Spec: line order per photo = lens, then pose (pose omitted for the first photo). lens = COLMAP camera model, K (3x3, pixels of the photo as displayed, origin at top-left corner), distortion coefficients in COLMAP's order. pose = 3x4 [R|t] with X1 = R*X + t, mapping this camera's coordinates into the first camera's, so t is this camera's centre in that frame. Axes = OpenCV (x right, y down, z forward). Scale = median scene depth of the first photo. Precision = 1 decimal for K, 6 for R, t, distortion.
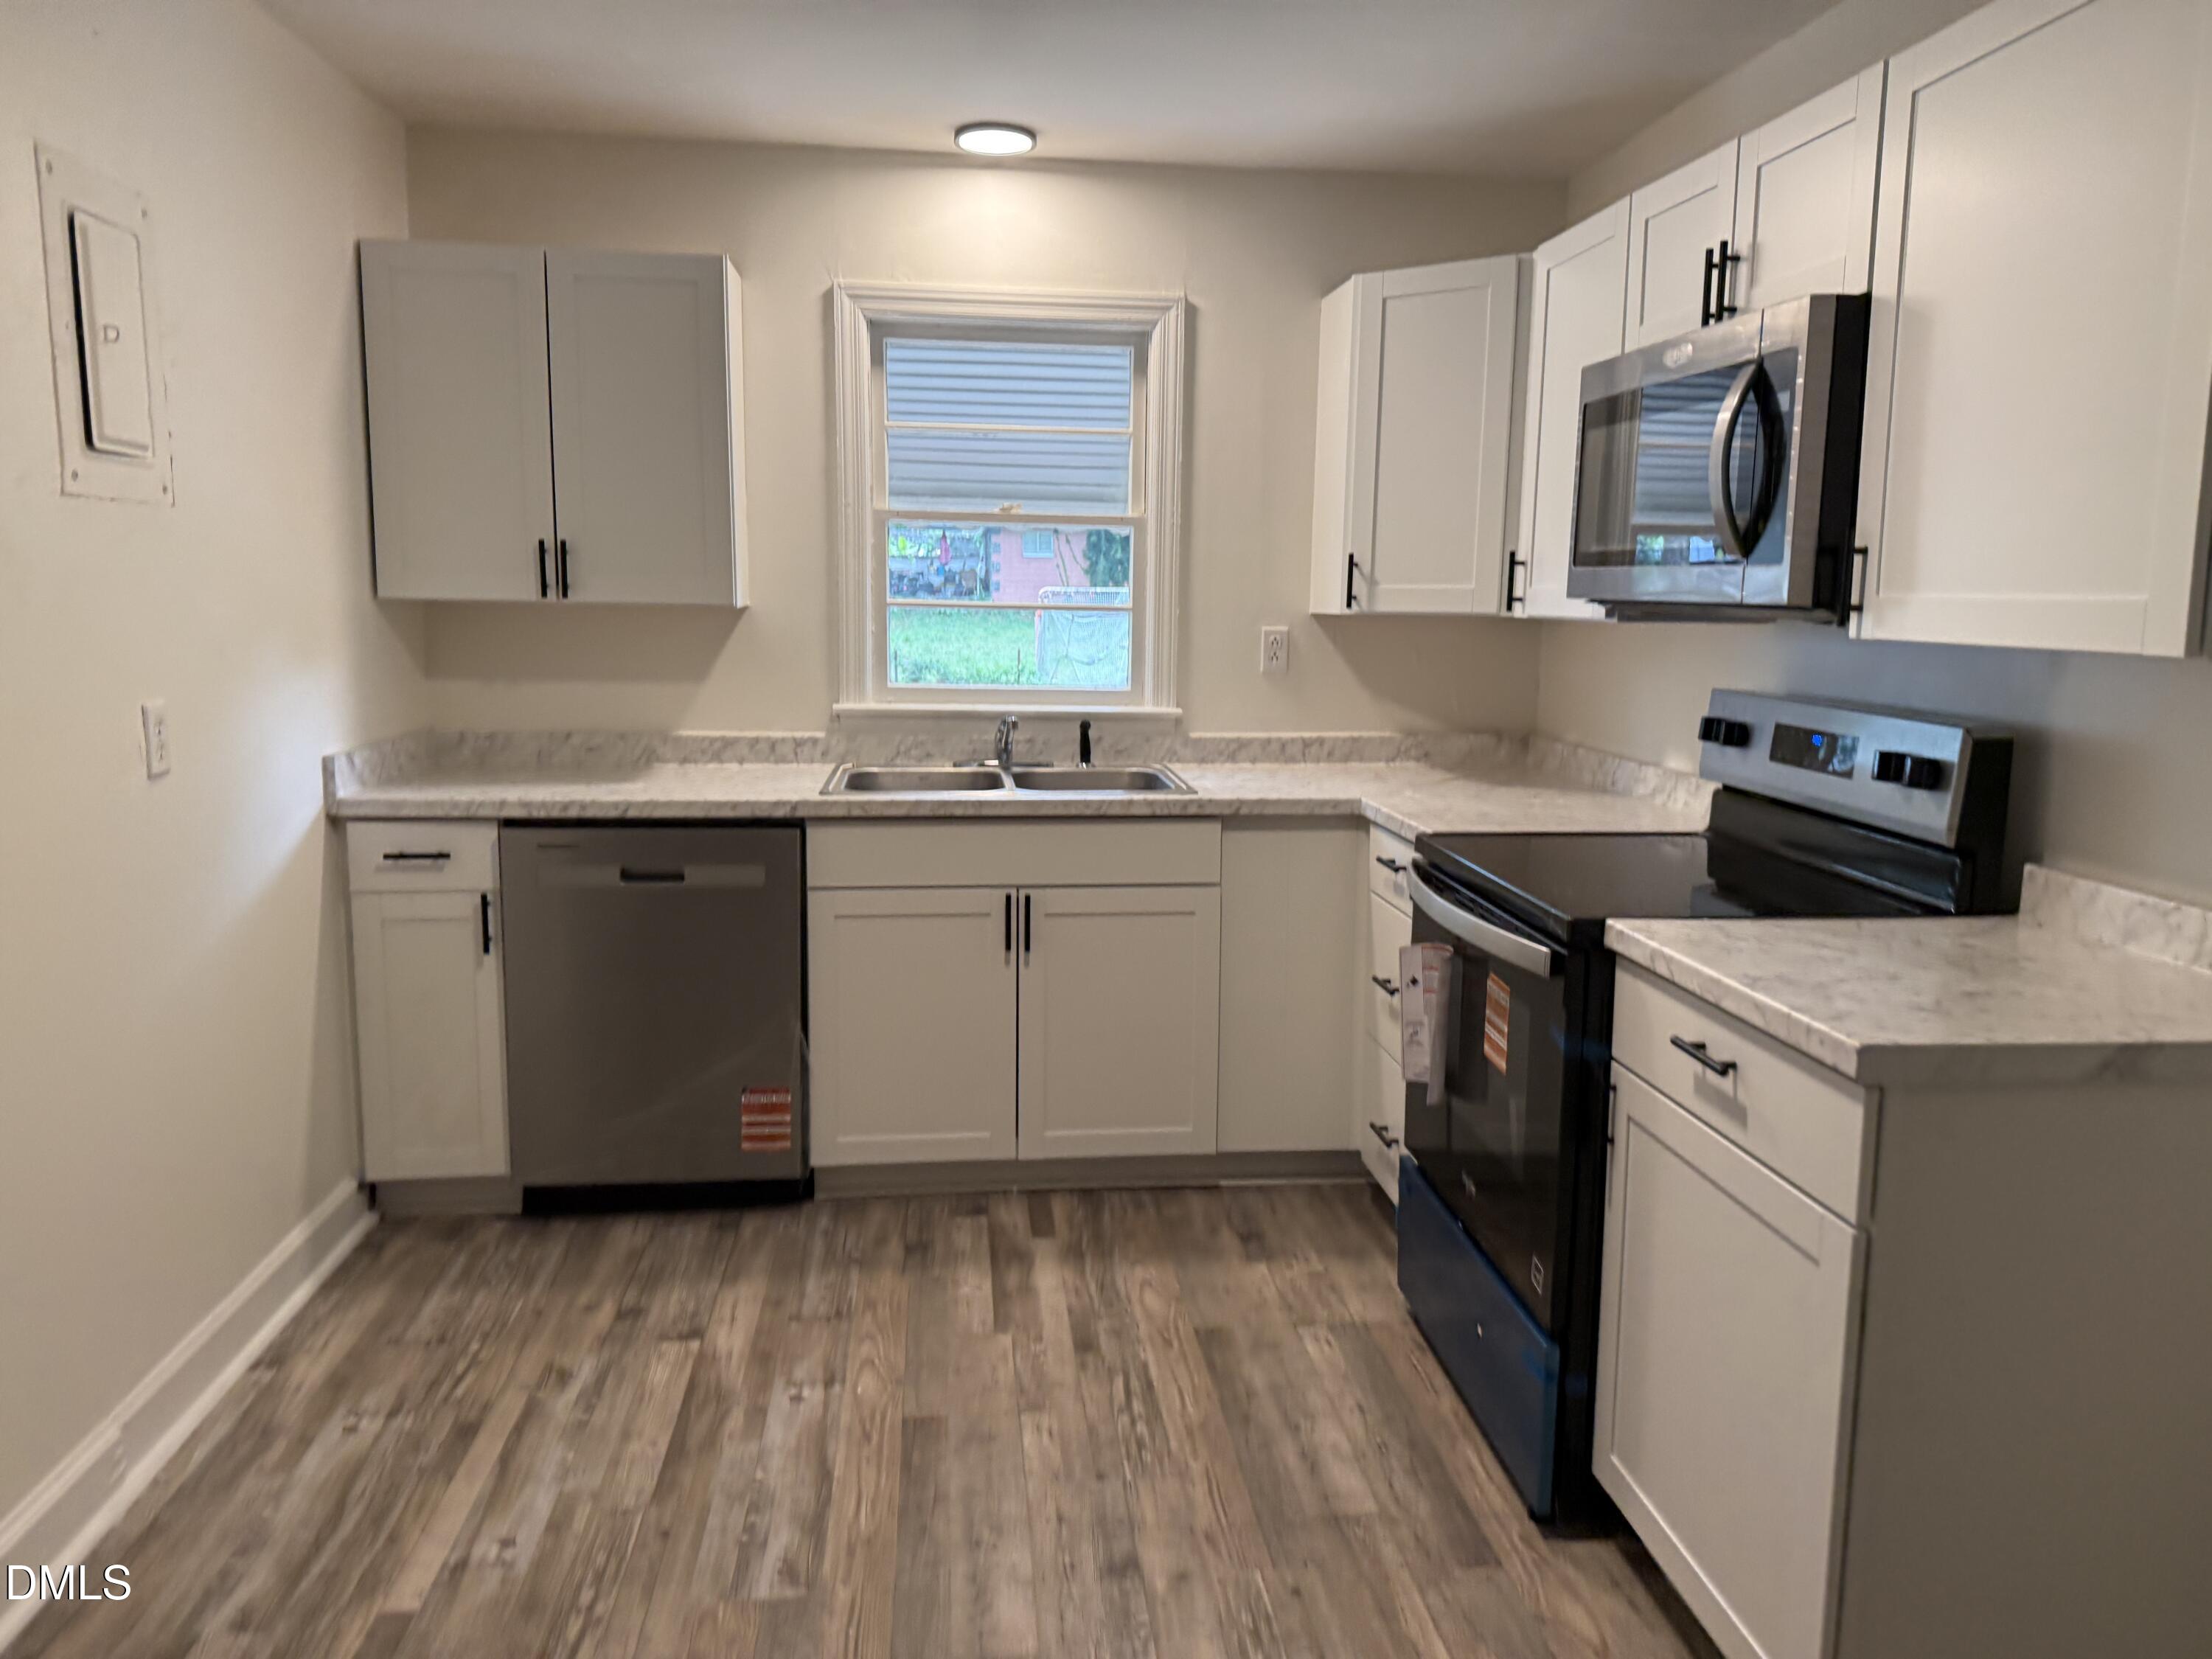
lens RADIAL K [[1555.2, 0, 1123.2], [0, 1555.2, 785.1], [0, 0, 1]] dist [0.027365, -0.041537]
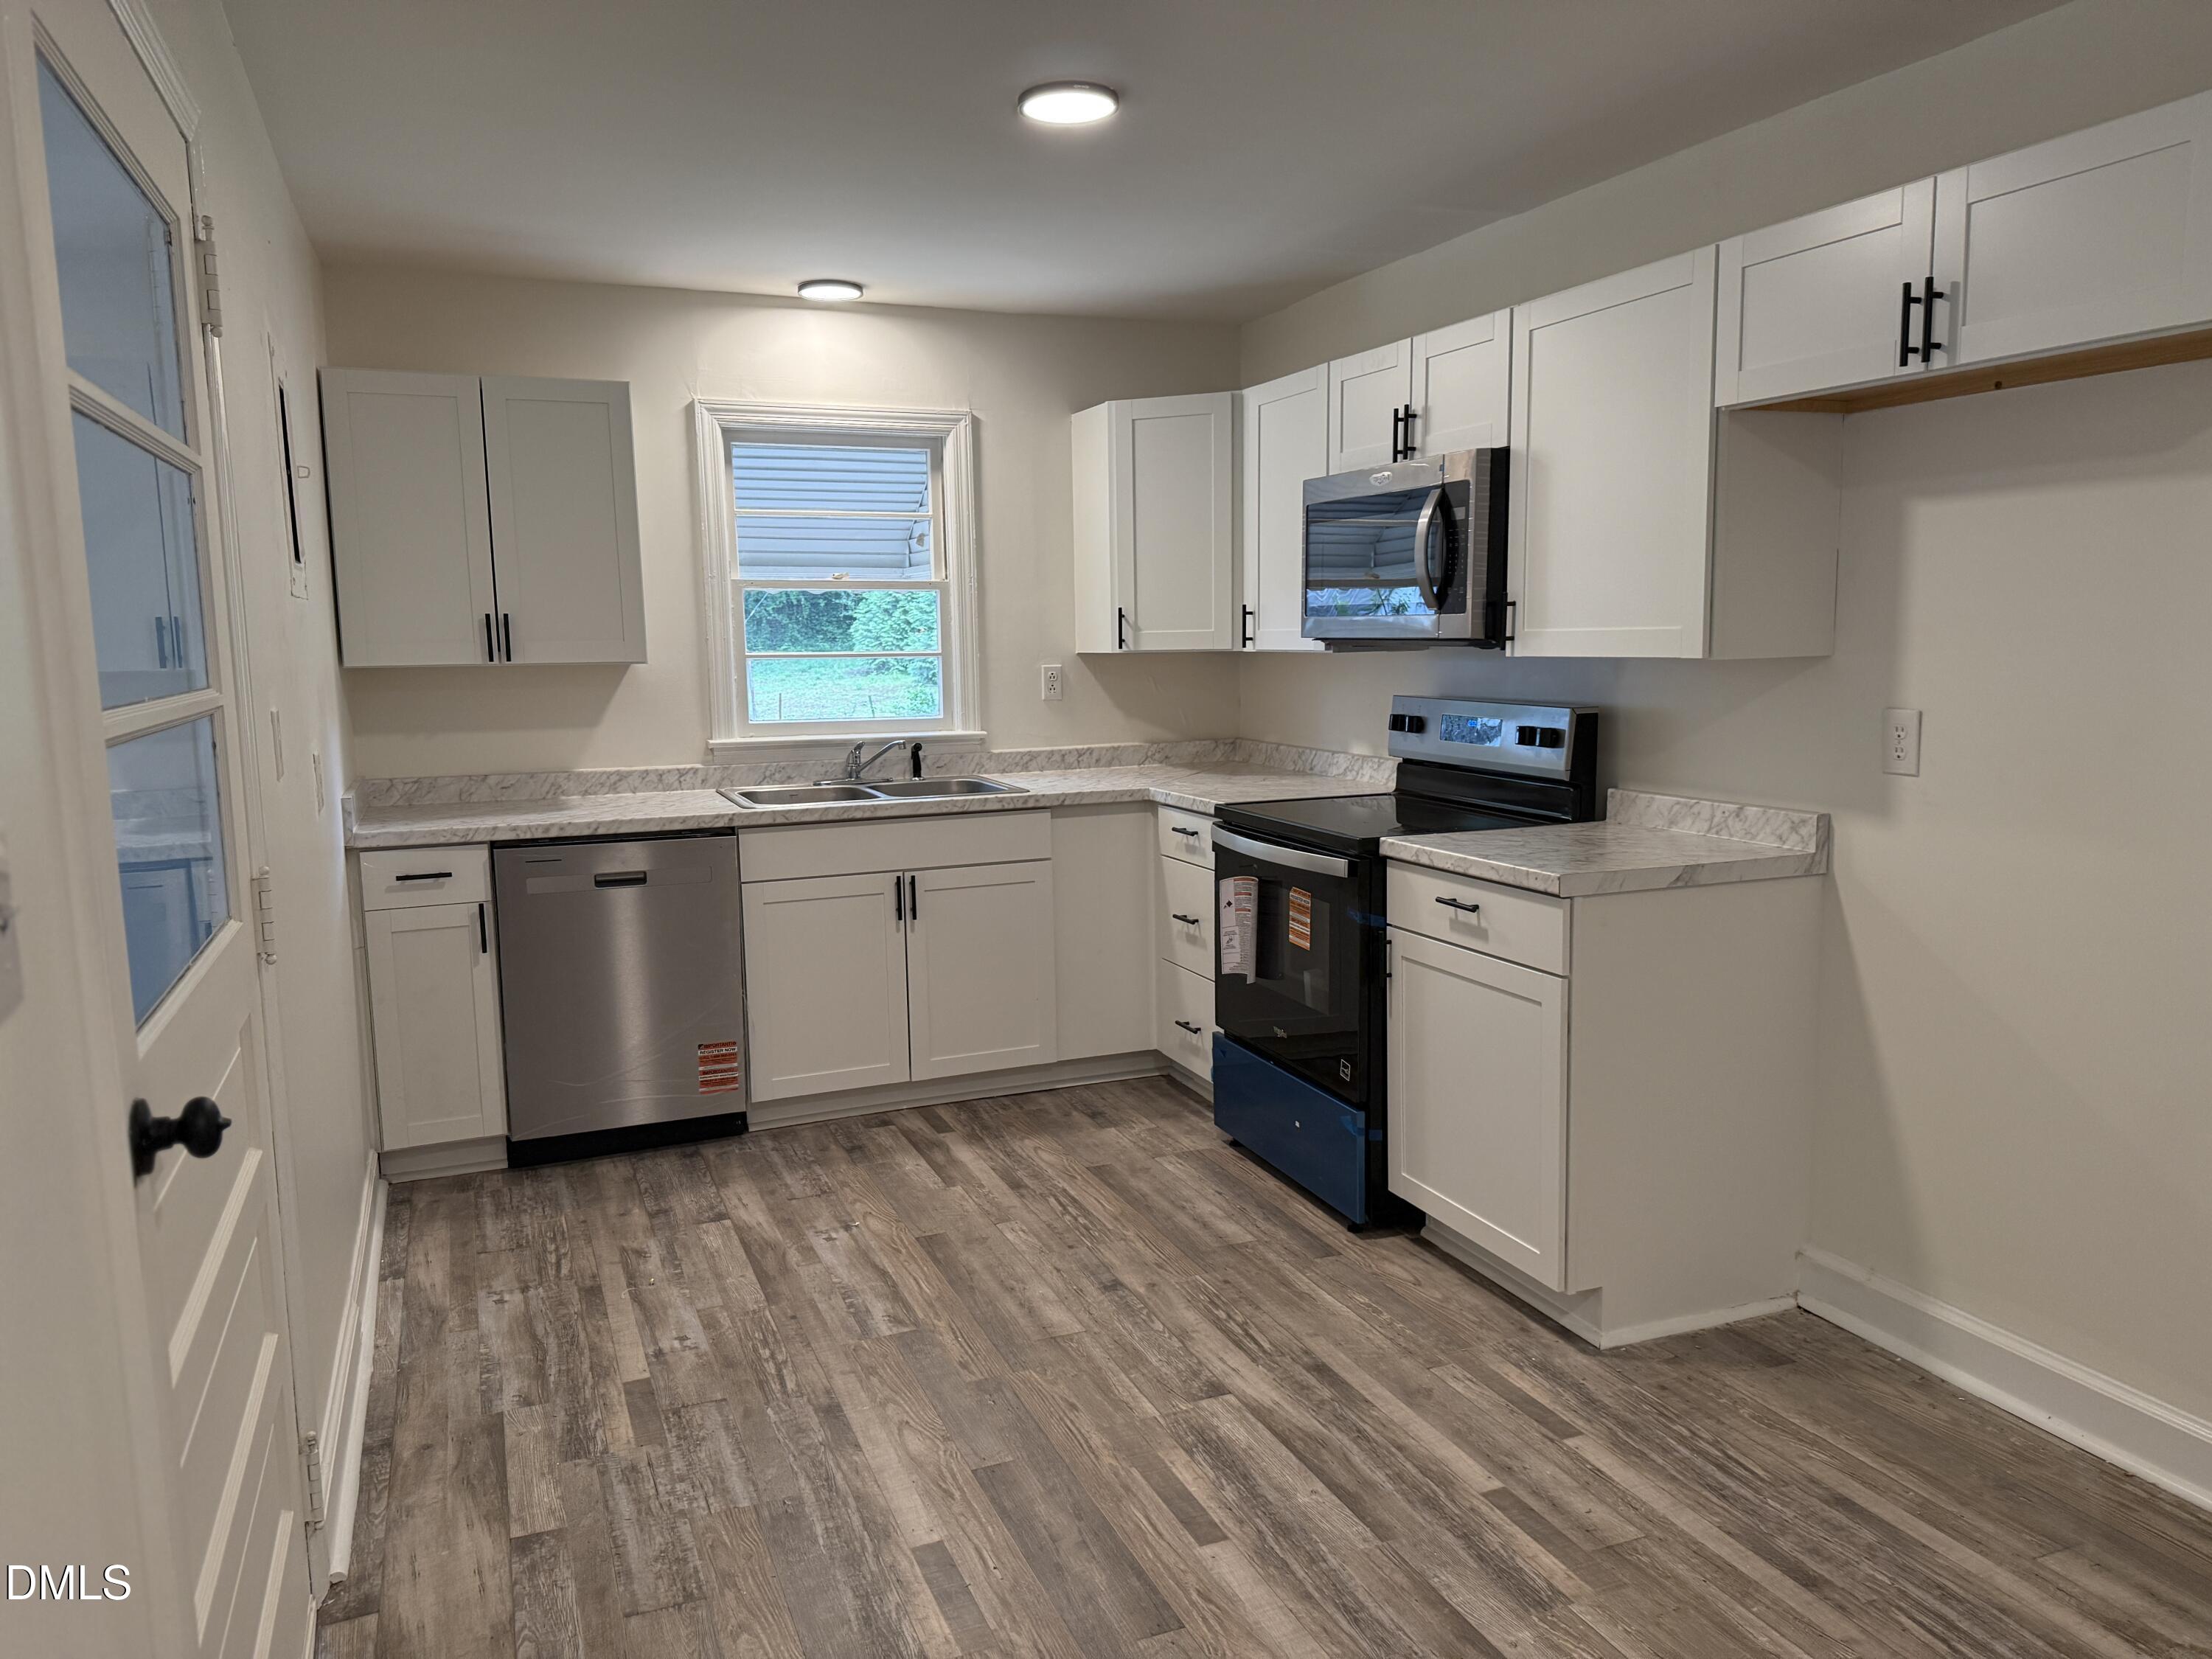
lens RADIAL K [[1555.2, 0, 1088.8], [0, 1555.2, 825.6], [0, 0, 1]] dist [0.027365, -0.041537]
pose [[0.962252, -0.062739, 0.264831, -0.287564], [0.062947, 0.997987, 0.007712, 0.030844], [-0.264782, 0.009250, 0.964264, -0.330441]]
